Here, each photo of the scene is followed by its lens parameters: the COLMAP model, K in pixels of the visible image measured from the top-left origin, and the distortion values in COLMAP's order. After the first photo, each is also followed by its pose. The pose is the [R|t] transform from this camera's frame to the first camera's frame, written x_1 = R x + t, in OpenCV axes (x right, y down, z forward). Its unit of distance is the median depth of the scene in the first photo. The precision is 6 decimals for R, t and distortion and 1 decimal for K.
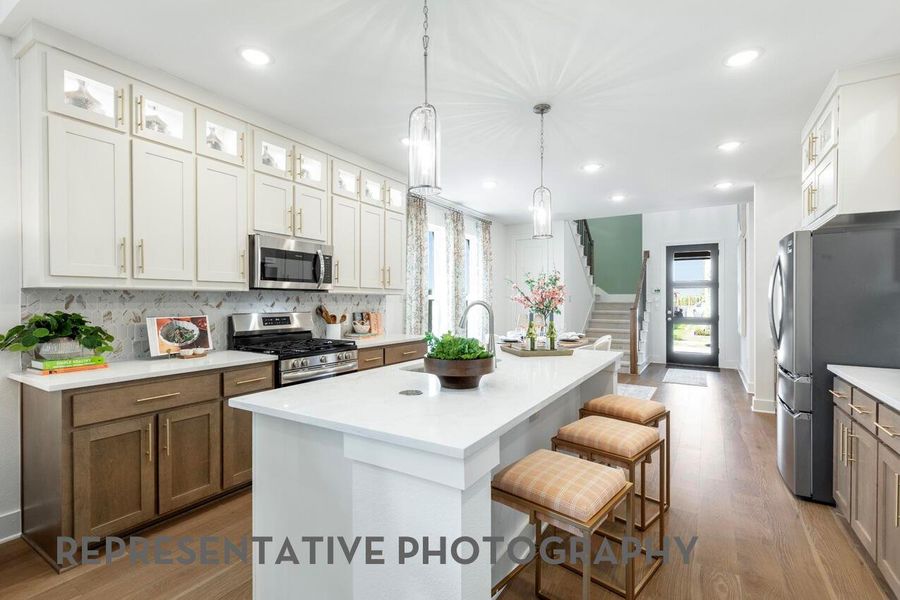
lens RADIAL K [[410.2, 0, 450.0], [0, 410.2, 300.0], [0, 0, 1]] dist [0.000106, -0.000471]
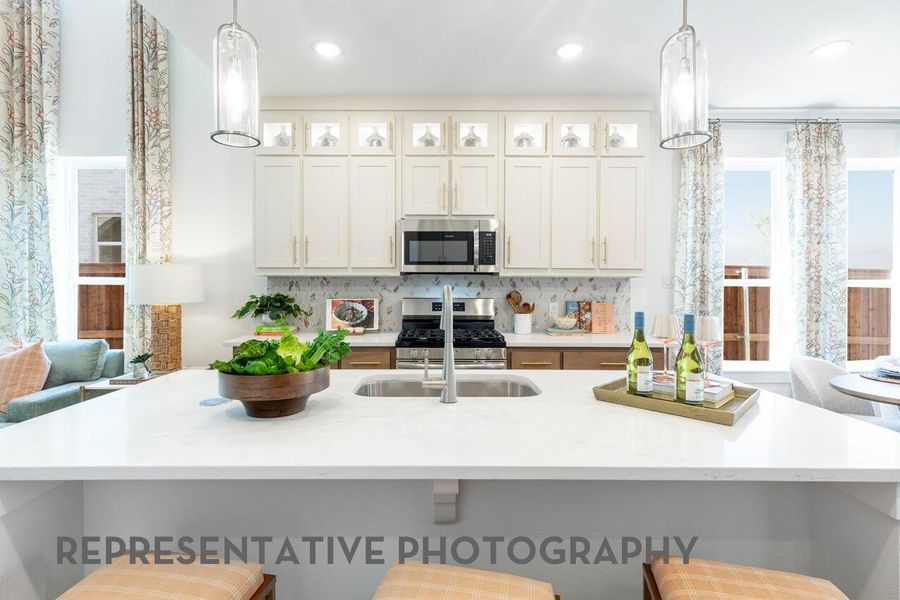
lens RADIAL K [[388.5, 0, 448.3], [0, 388.5, 286.6], [0, 0, 1]] dist [0.001094, -0.000859]
pose [[0.519841, -0.001281, -0.854262, 0.275683], [-0.001640, 0.999996, -0.002498, 0.005327], [0.854262, 0.002699, 0.519836, 0.426085]]
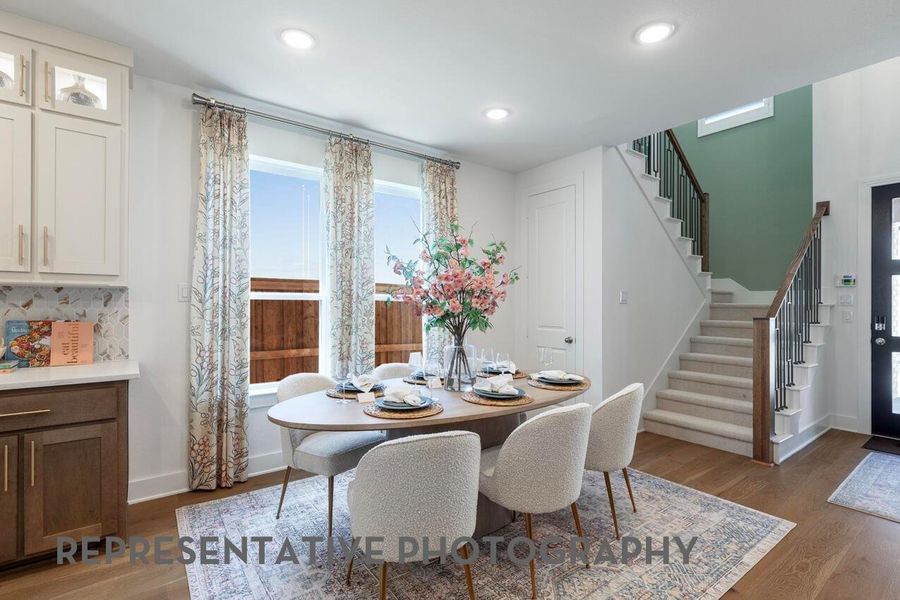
lens RADIAL K [[399.4, 0, 448.9], [0, 399.4, 304.9], [0, 0, 1]] dist [-0.011229, -0.000409]
pose [[0.925389, 0.007087, -0.378952, 0.470861], [-0.003594, 0.999944, 0.009924, 0.003420], [0.379001, -0.007822, 0.925363, 0.748404]]
